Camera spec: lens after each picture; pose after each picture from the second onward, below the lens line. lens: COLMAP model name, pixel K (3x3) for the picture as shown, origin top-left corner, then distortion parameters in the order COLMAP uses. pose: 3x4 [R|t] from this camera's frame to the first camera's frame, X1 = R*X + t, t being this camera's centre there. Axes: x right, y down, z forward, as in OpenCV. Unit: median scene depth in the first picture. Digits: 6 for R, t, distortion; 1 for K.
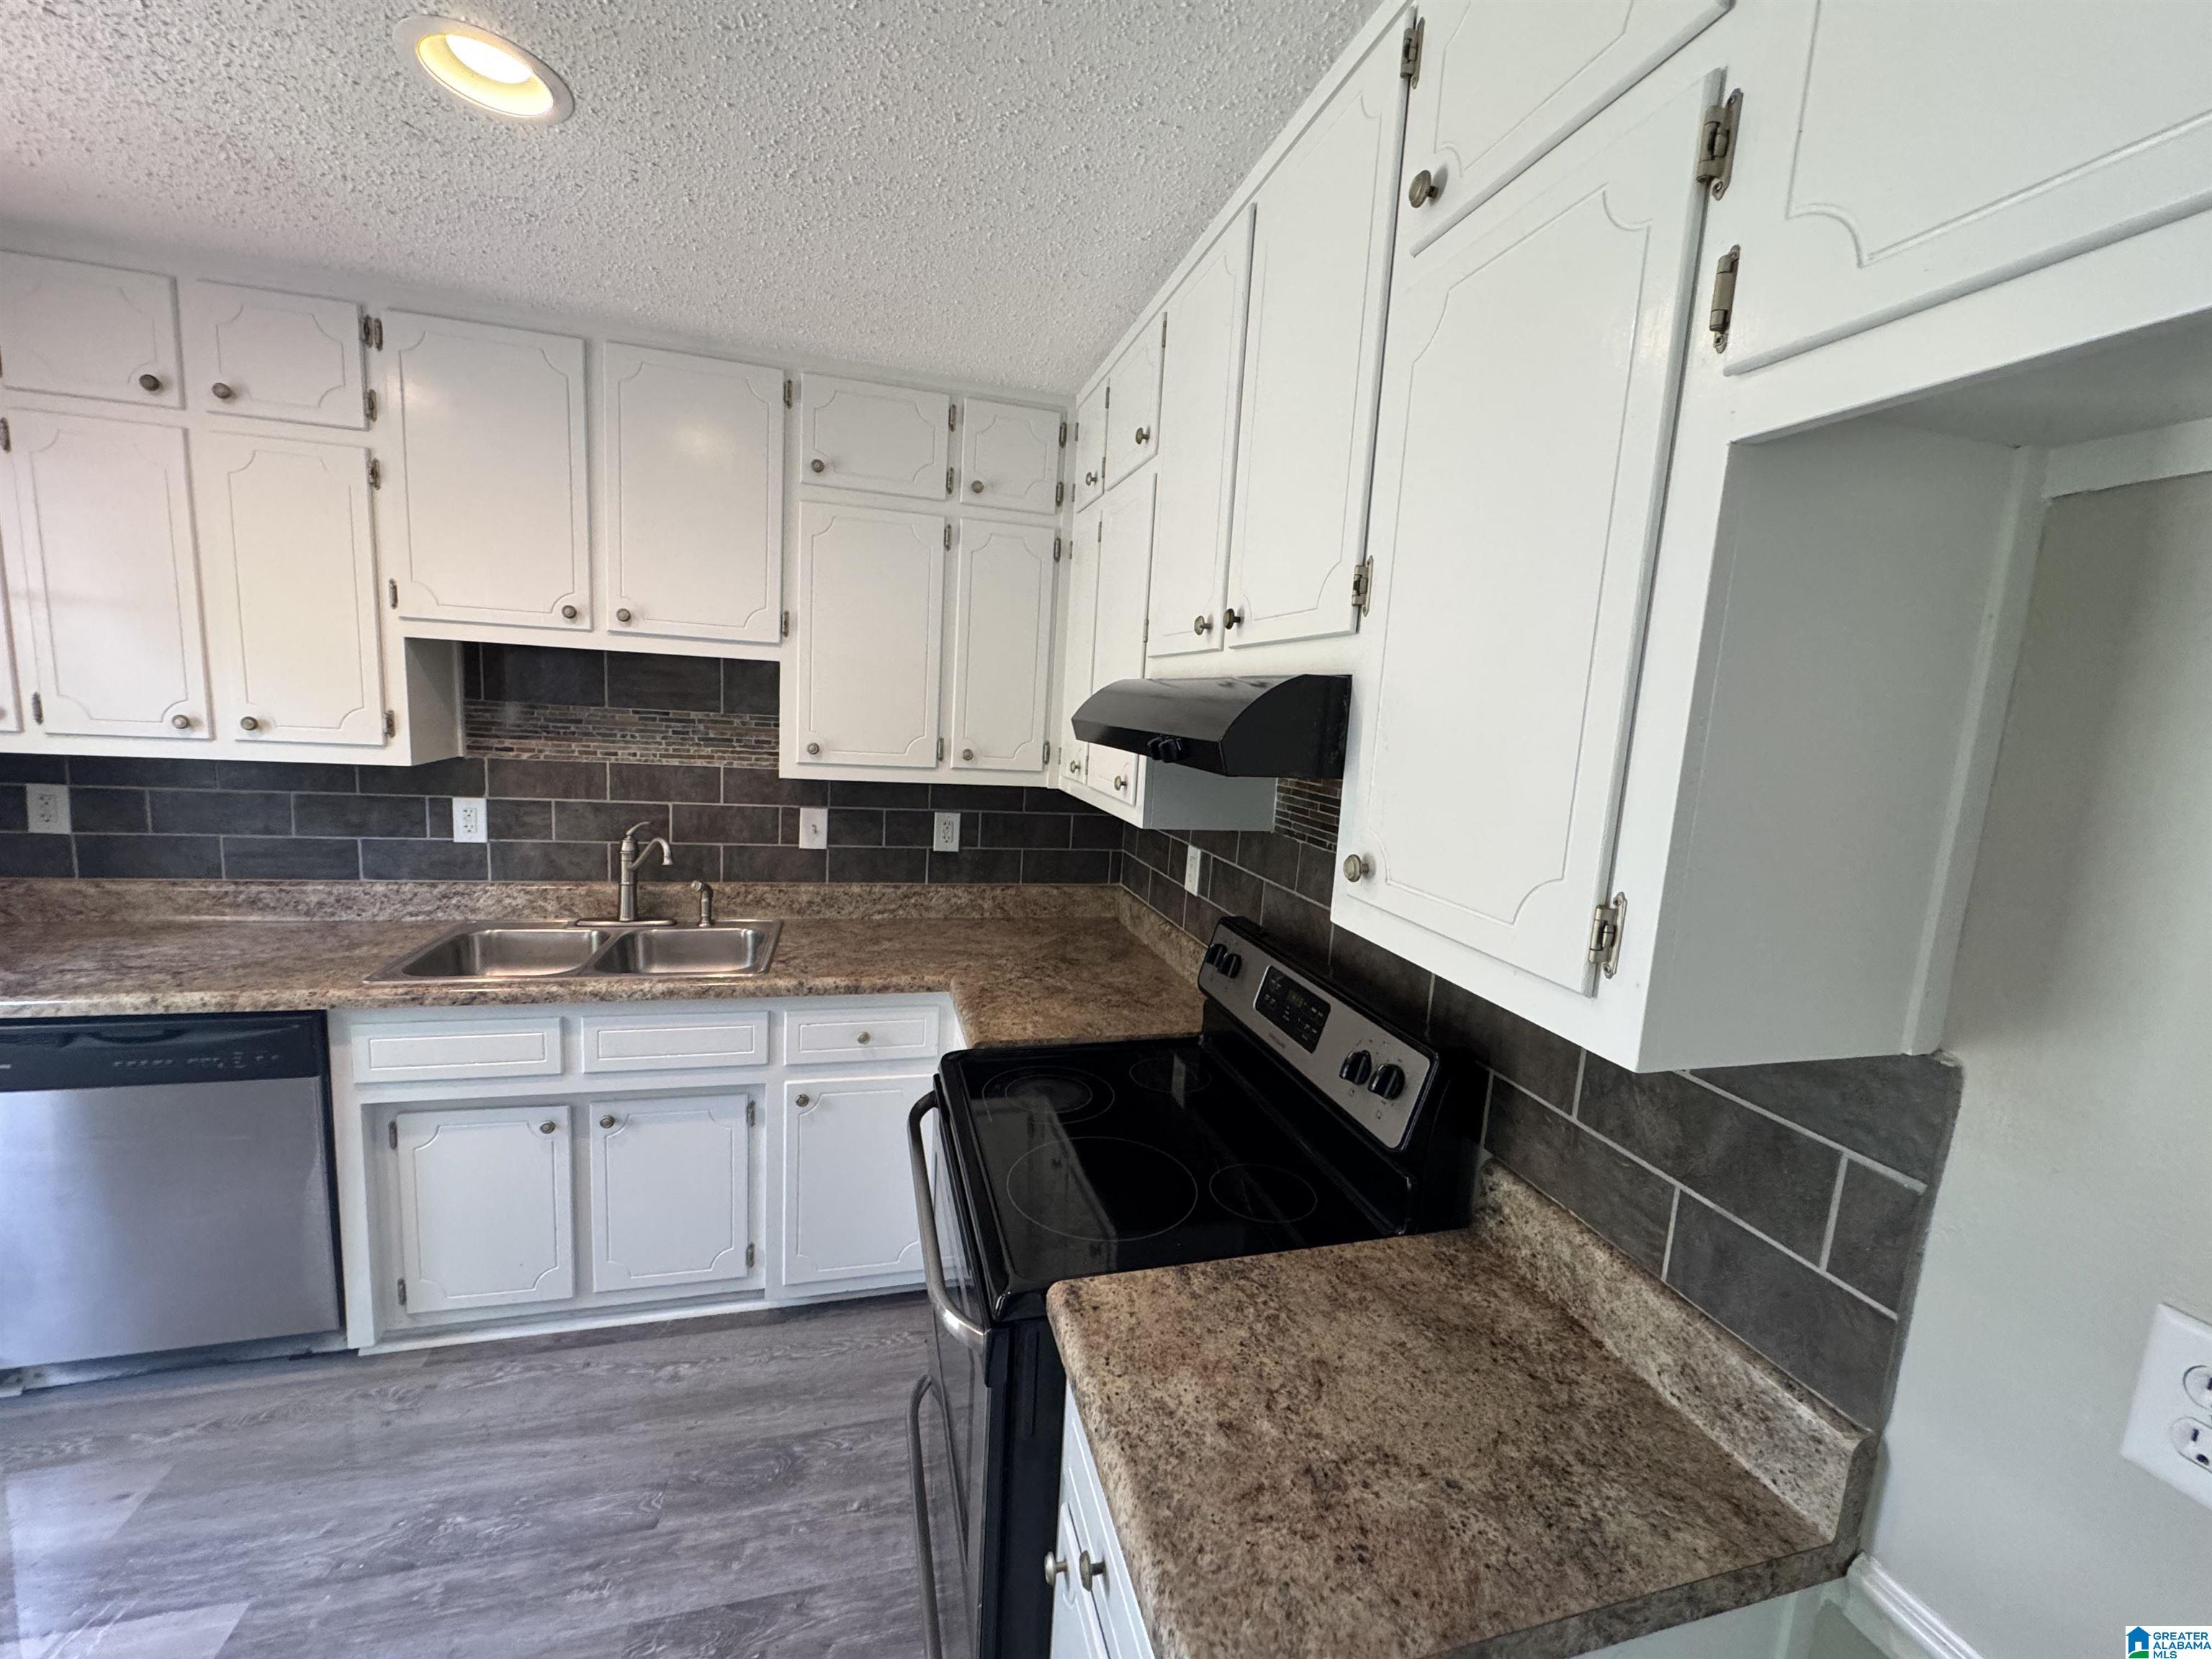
lens RADIAL K [[885.9, 0, 1103.2], [0, 885.9, 833.0], [0, 0, 1]] dist [-0.001737, 0.000086]
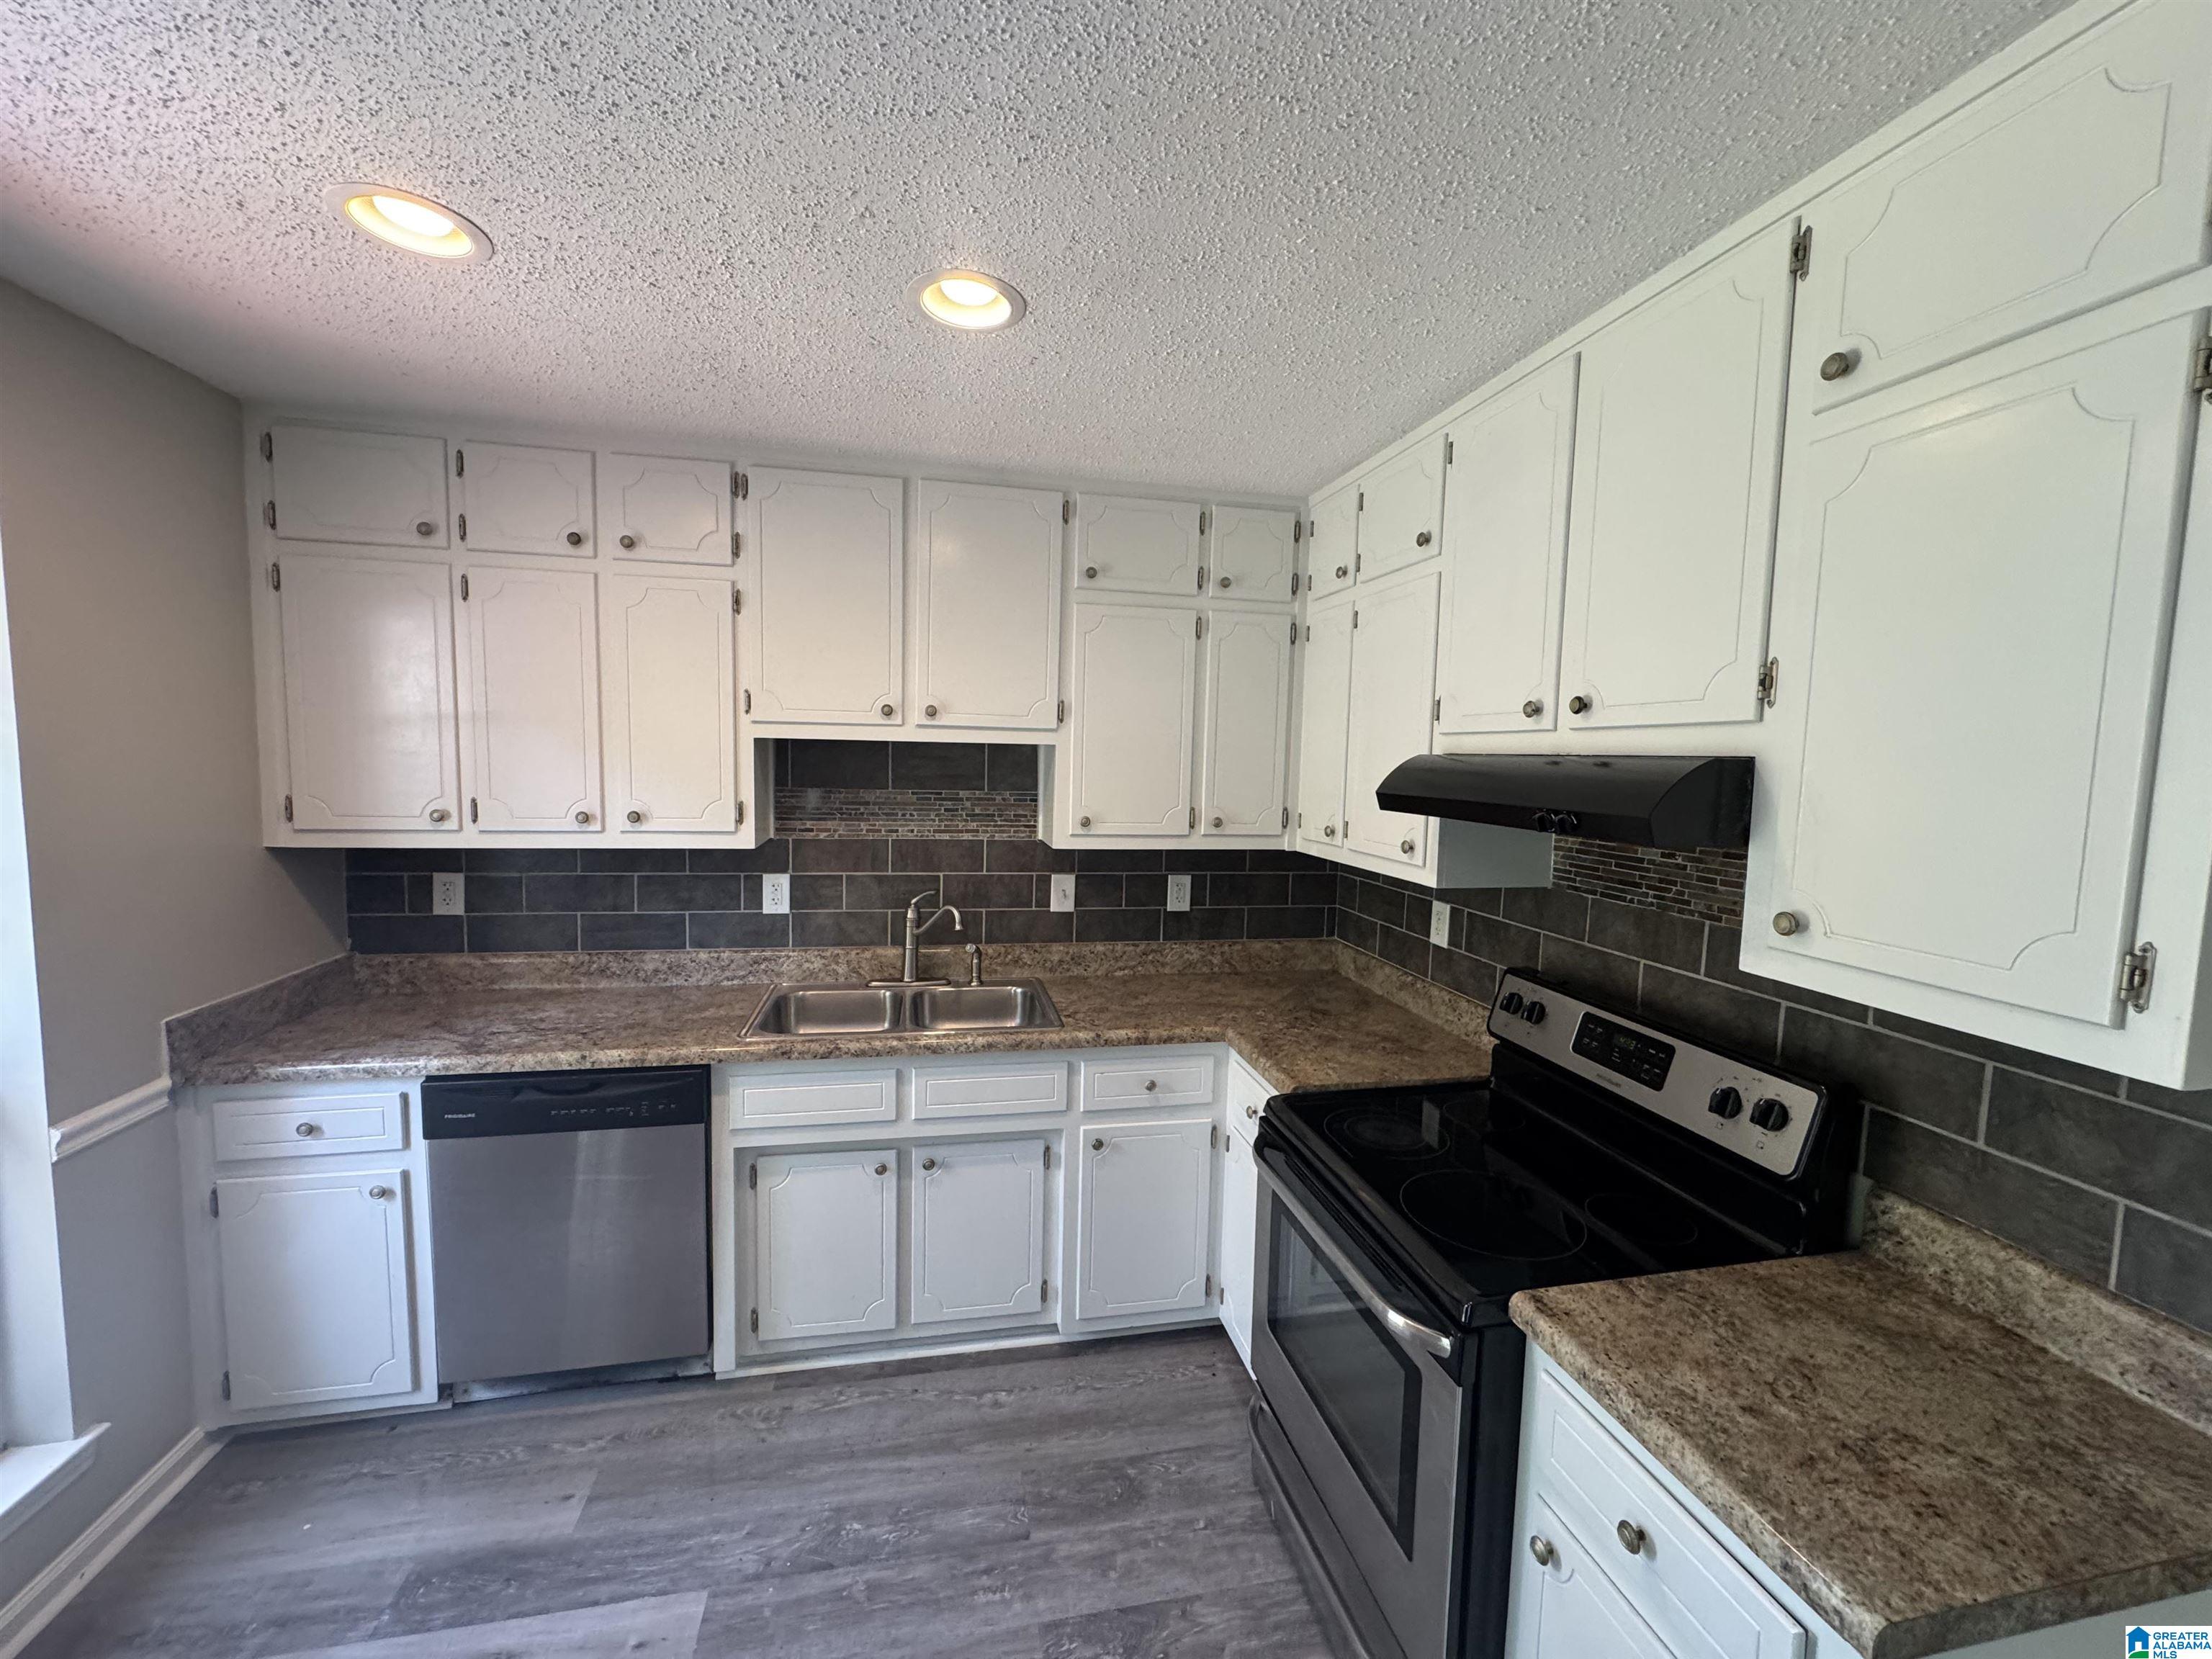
lens RADIAL K [[882.2, 0, 1105.0], [0, 882.2, 831.9], [0, 0, 1]] dist [-0.002046, 0.000480]
pose [[0.997018, -0.030259, -0.070990, -0.253480], [0.025927, 0.997791, -0.061163, -0.015927], [0.072684, 0.059140, 0.995600, -0.108955]]
